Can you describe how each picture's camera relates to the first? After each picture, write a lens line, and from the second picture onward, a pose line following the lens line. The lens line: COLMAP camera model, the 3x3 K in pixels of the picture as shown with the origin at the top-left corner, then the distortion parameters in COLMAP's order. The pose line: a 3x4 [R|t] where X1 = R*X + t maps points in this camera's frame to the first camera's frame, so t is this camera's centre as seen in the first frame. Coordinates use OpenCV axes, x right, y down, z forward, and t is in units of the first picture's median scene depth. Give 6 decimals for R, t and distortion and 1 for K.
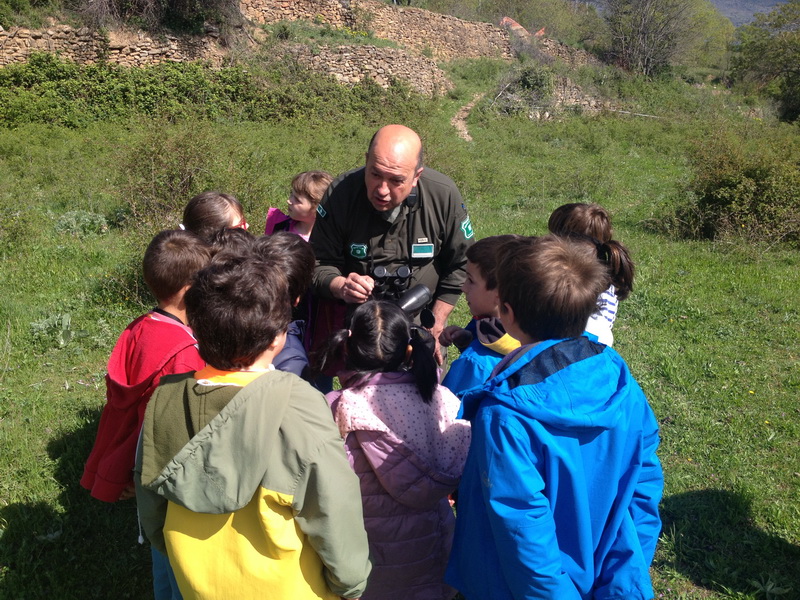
lens RADIAL K [[751.7, 0, 400.0], [0, 751.7, 300.0], [0, 0, 1]] dist [0.140035, -0.291401]
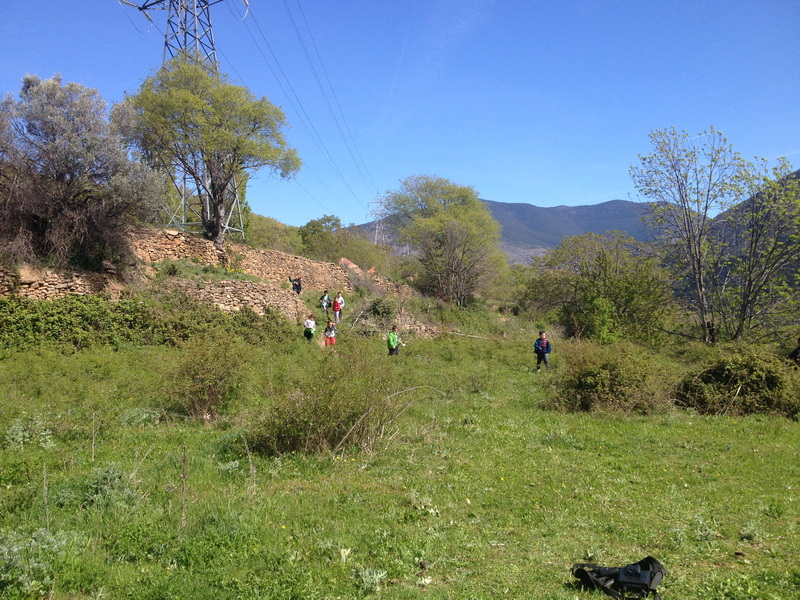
lens RADIAL K [[751.7, 0, 400.0], [0, 751.7, 300.0], [0, 0, 1]] dist [0.140035, -0.291401]
pose [[0.967618, -0.001478, 0.252414, -0.117015], [0.074649, 0.956930, -0.280559, 0.036989], [-0.241128, 0.290316, 0.926053, -0.123906]]
